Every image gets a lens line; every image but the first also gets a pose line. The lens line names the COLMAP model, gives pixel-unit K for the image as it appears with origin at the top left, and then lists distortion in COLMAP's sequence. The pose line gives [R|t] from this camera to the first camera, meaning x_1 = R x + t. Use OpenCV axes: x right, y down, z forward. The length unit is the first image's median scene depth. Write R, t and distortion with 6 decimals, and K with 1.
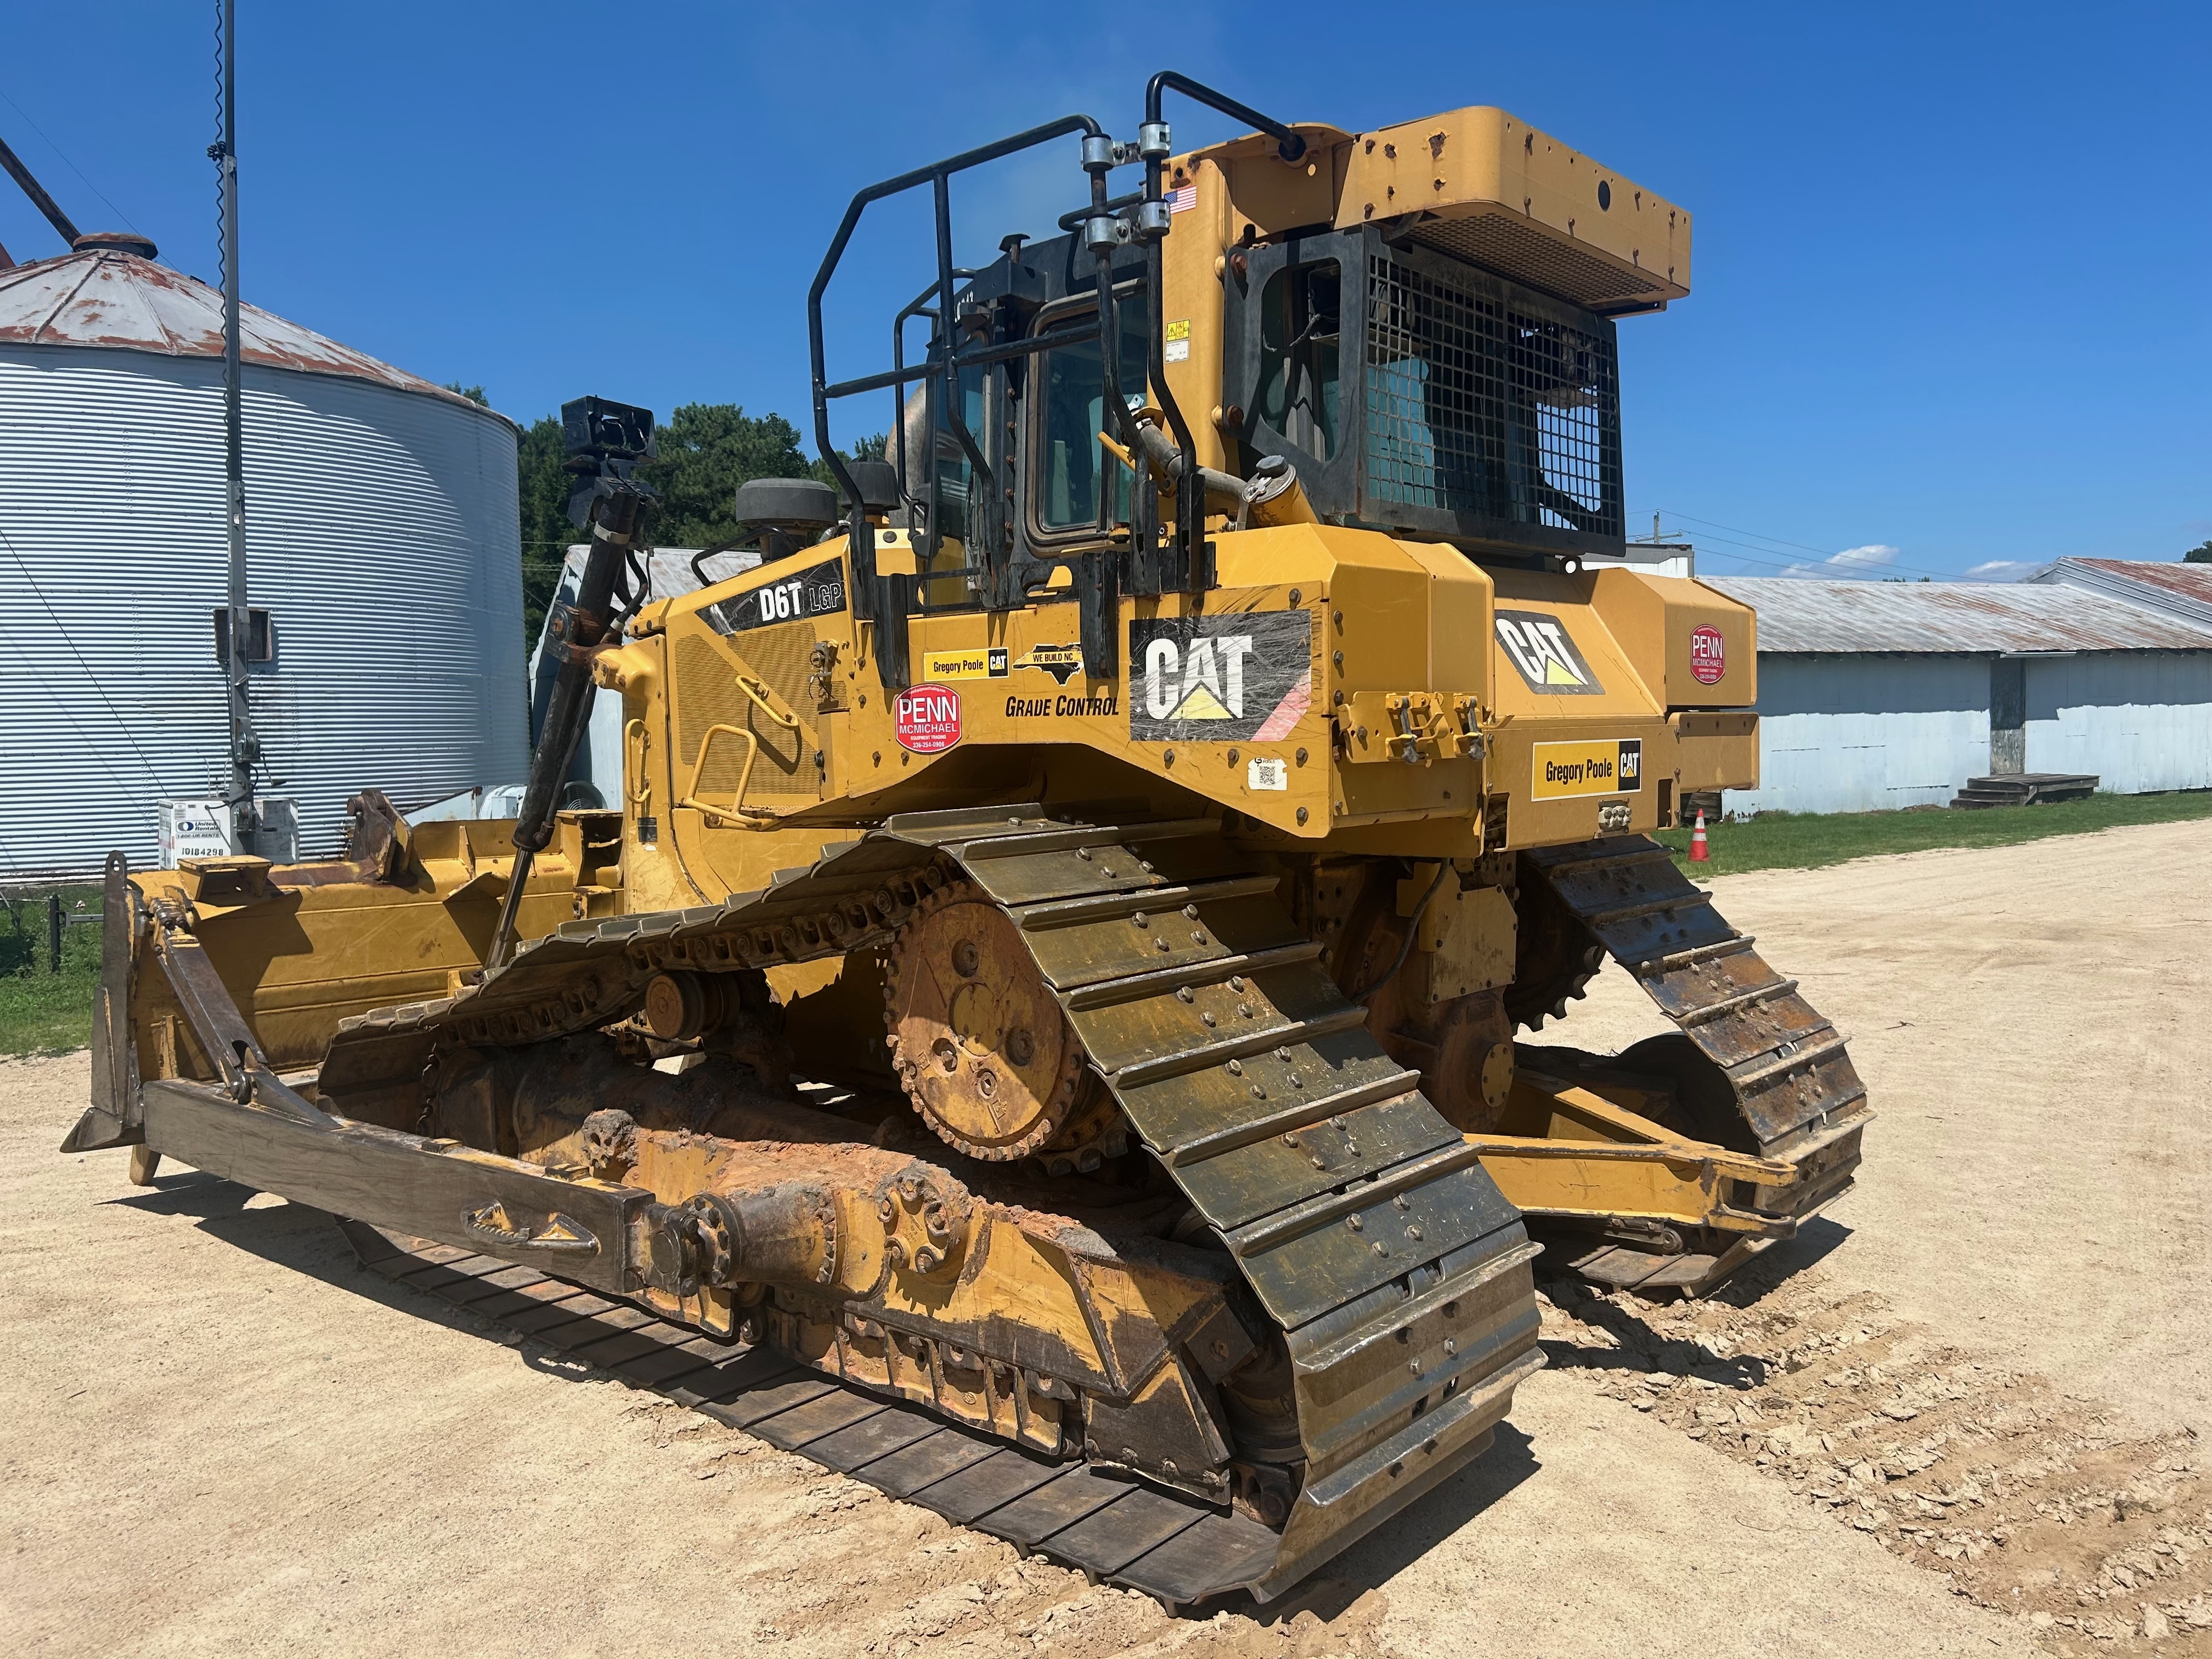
lens RADIAL K [[1655.6, 0, 1117.4], [0, 1655.6, 845.3], [0, 0, 1]] dist [0.076203, -0.152325]
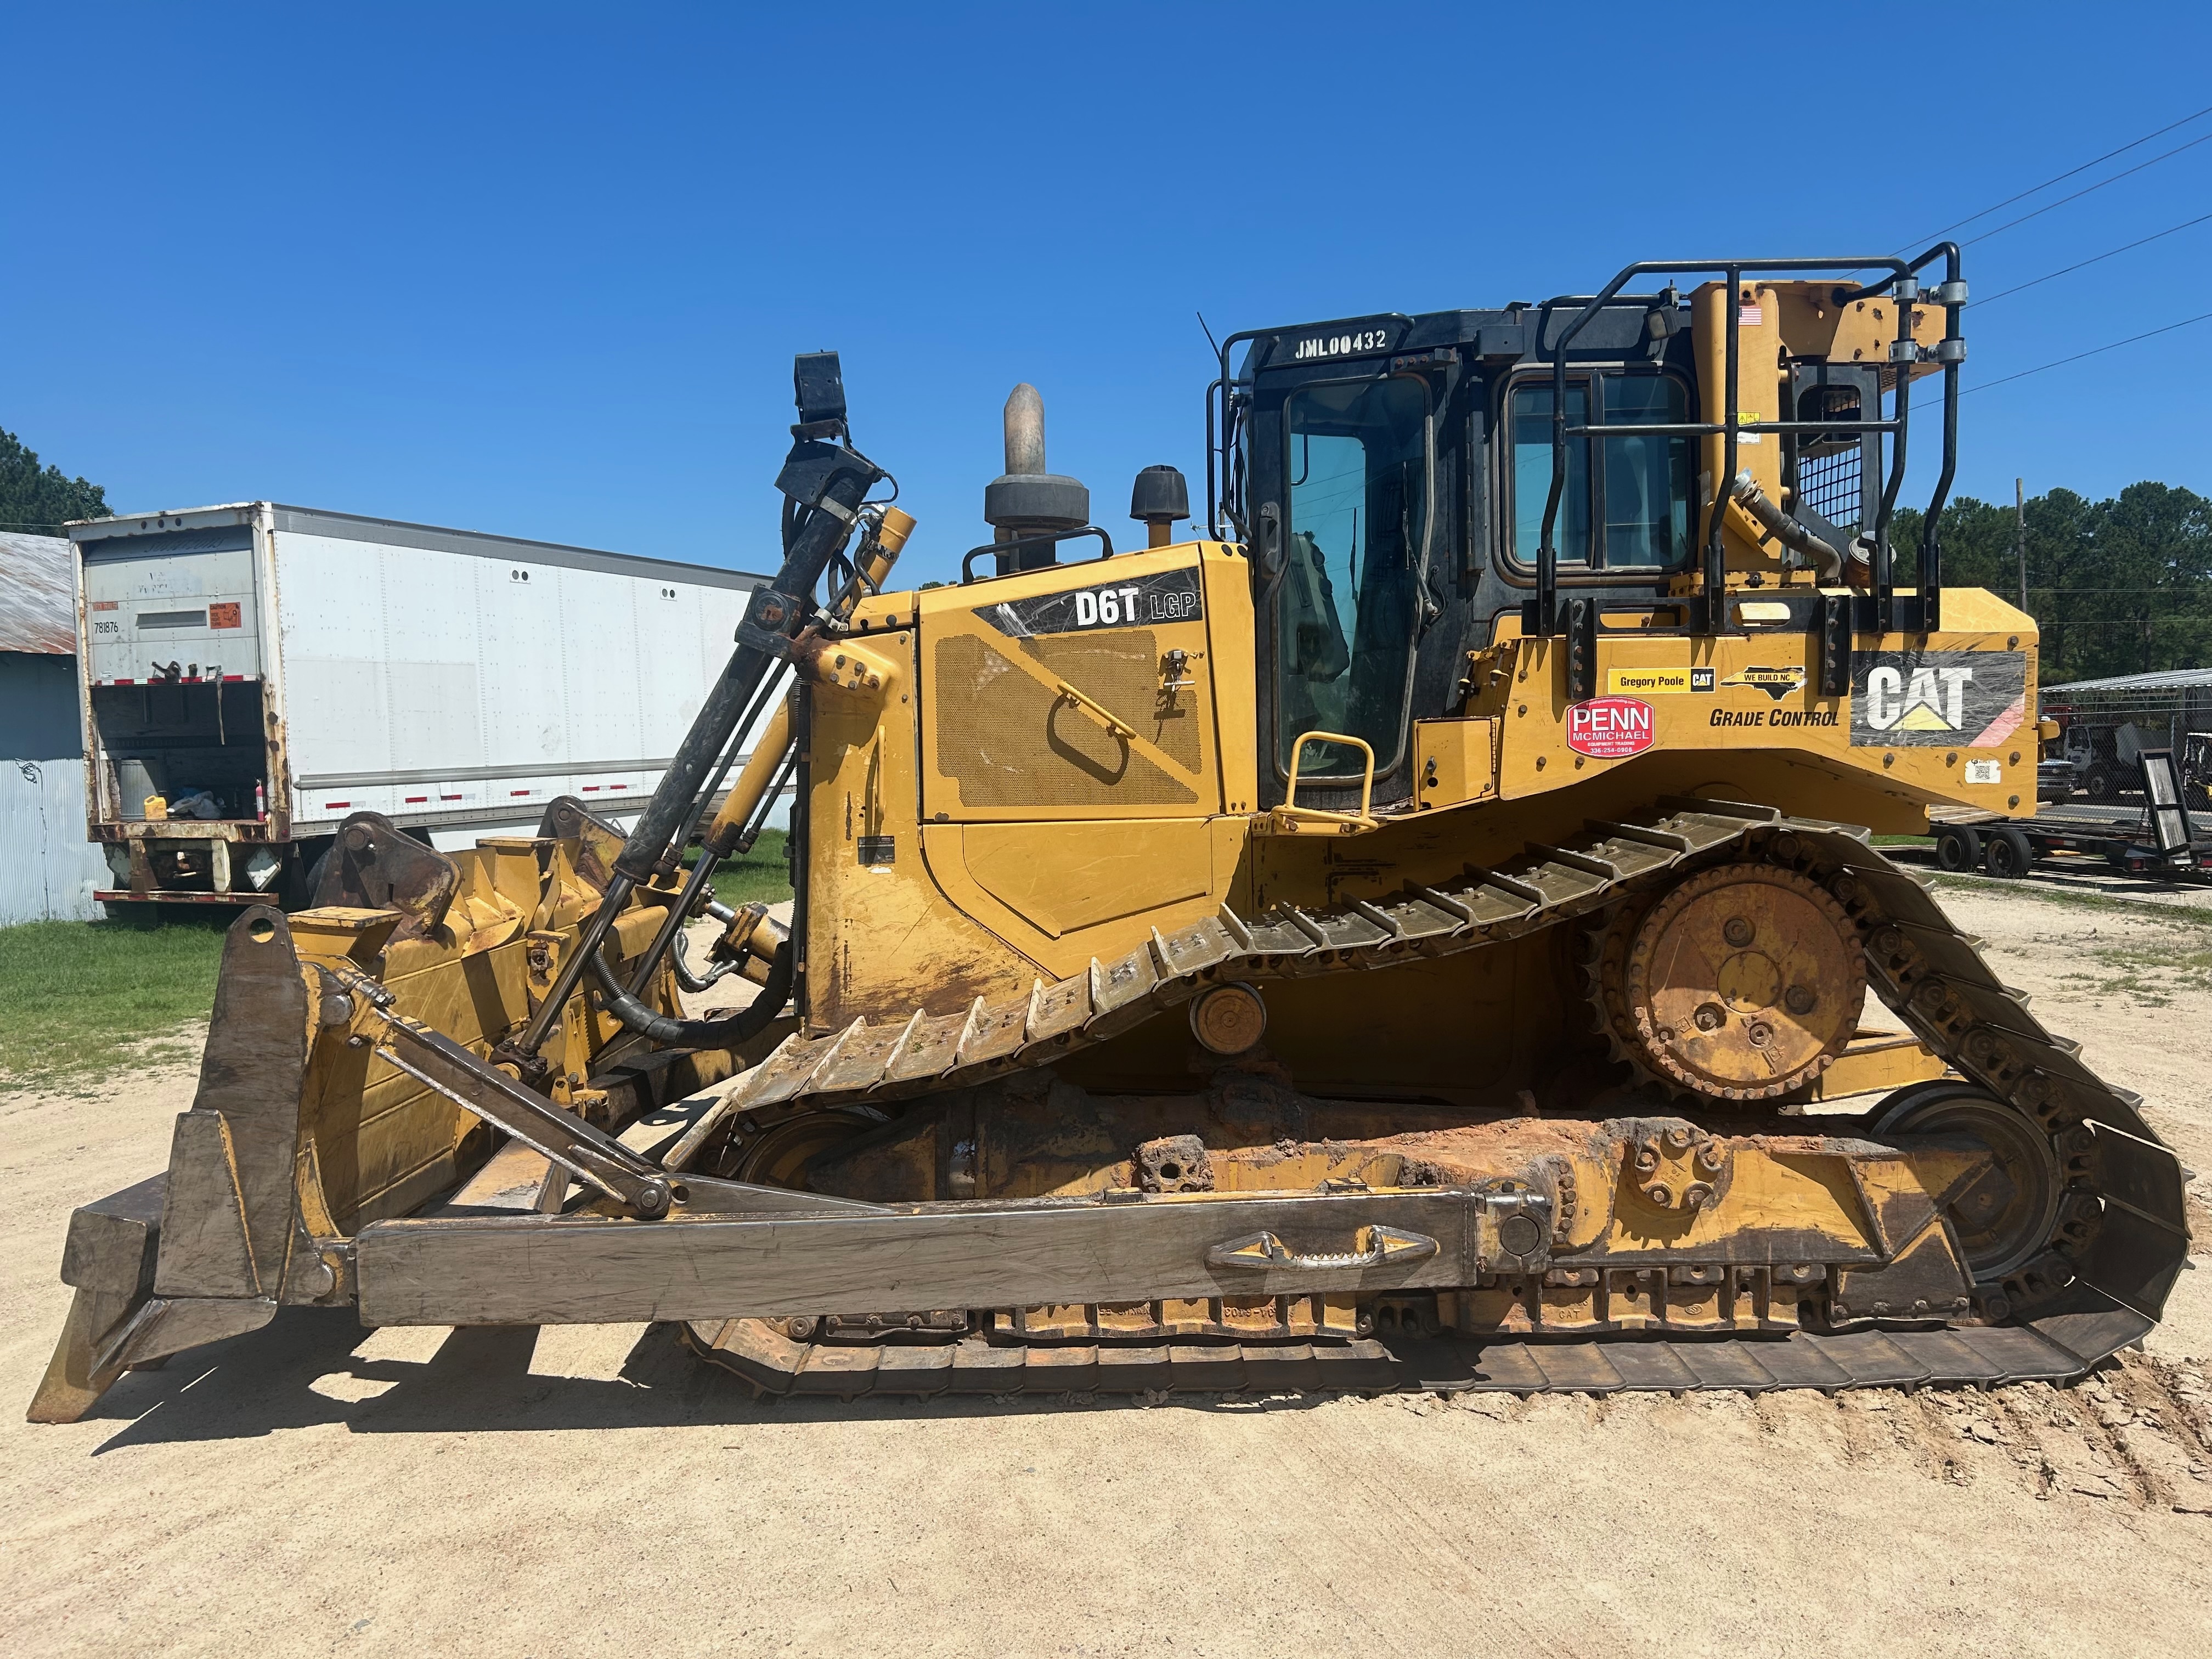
lens RADIAL K [[1594.8, 0, 1107.3], [0, 1594.8, 865.7], [0, 0, 1]] dist [0.024975, -0.094902]
pose [[0.765749, -0.040721, 0.641849, -1.153493], [0.041537, 0.999041, 0.013827, -0.012322], [-0.641797, 0.016073, 0.766707, 0.415921]]
